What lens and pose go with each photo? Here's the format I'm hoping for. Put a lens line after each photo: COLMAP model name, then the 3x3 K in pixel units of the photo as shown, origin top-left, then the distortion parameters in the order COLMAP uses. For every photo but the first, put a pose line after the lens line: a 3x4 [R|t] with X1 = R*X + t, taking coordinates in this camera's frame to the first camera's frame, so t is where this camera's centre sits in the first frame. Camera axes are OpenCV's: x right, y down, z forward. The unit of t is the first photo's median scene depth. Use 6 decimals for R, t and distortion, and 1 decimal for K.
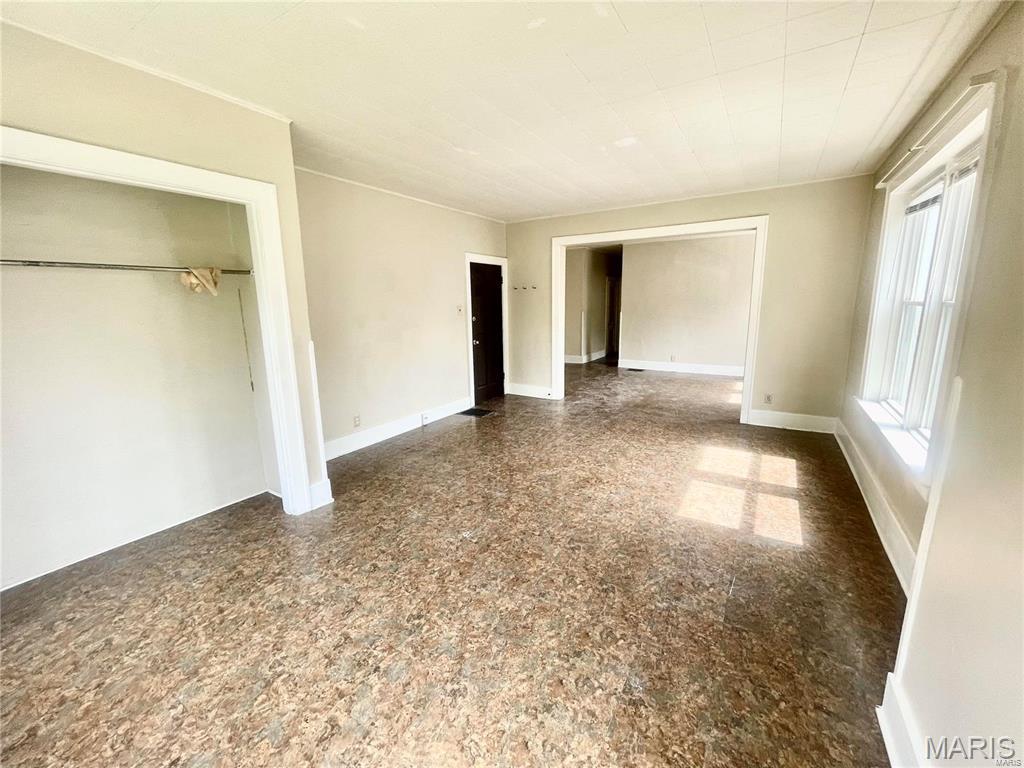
lens RADIAL K [[416.3, 0, 511.2], [0, 416.3, 383.5], [0, 0, 1]] dist [-0.005600, 0.003123]
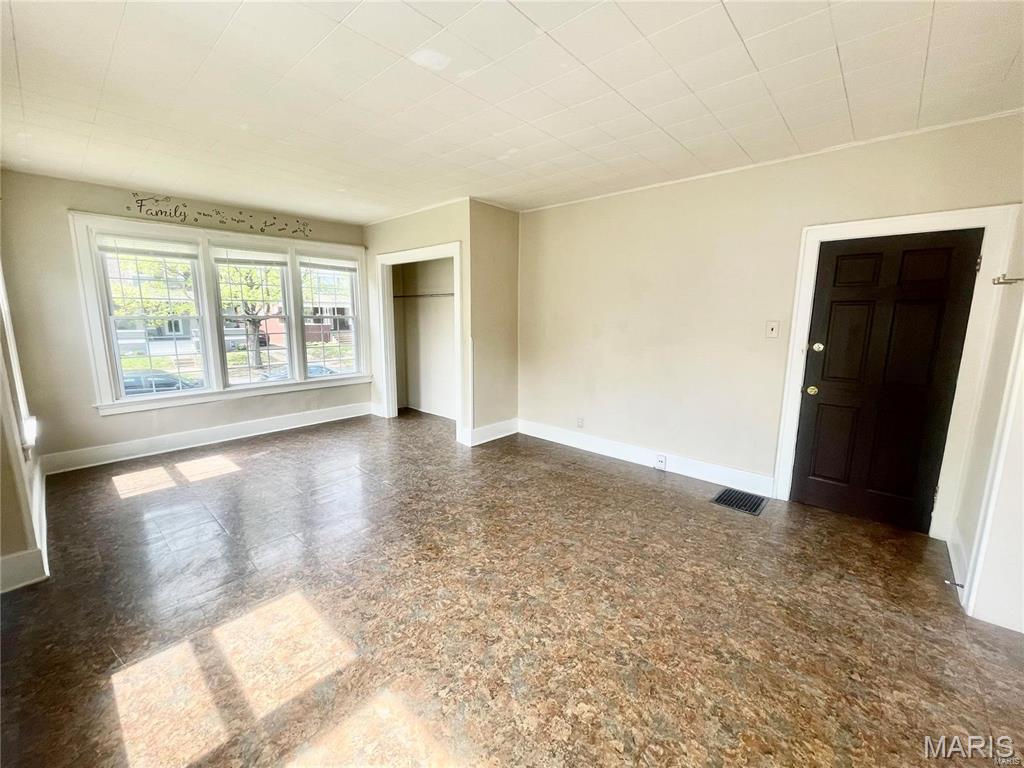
lens RADIAL K [[416.3, 0, 509.9], [0, 416.3, 383.2], [0, 0, 1]] dist [-0.005600, 0.003123]
pose [[-0.177089, 0.180930, -0.967421, 0.829214], [-0.195538, 0.956893, 0.214755, -0.245102], [0.964575, 0.227199, -0.134077, 1.153564]]
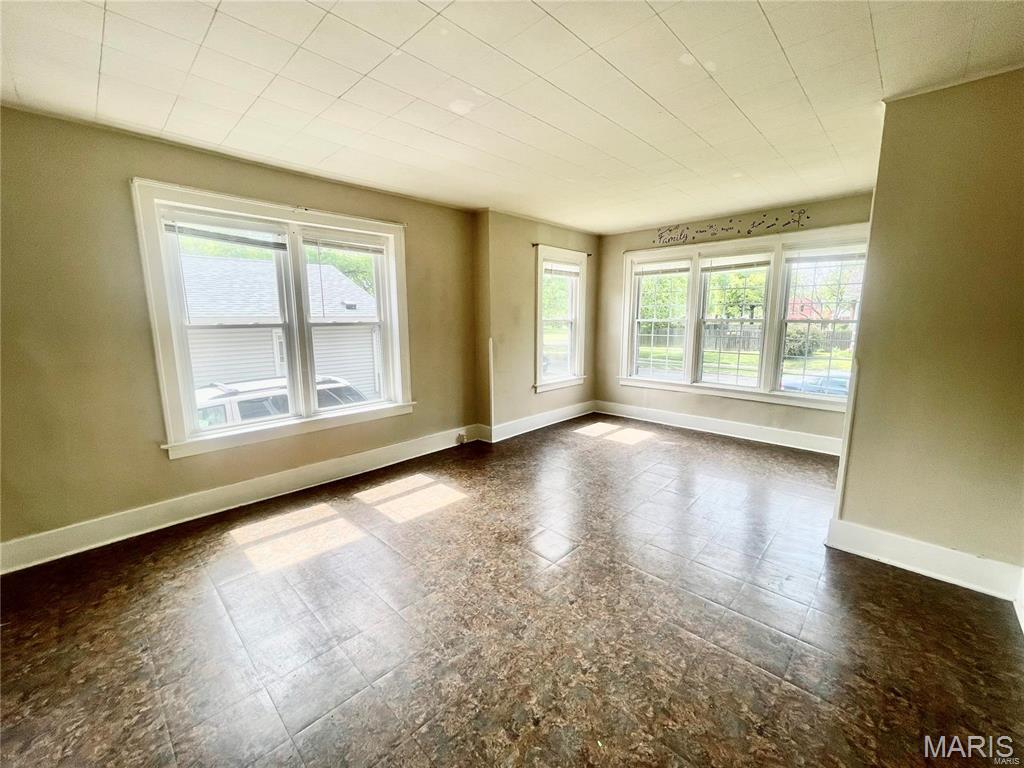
lens RADIAL K [[416.3, 0, 513.9], [0, 416.3, 383.5], [0, 0, 1]] dist [-0.005600, 0.003123]
pose [[-0.978448, -0.012109, 0.206136, 0.022198], [0.061051, 0.936686, 0.344807, -0.325264], [-0.197260, 0.349961, -0.915760, 1.616545]]
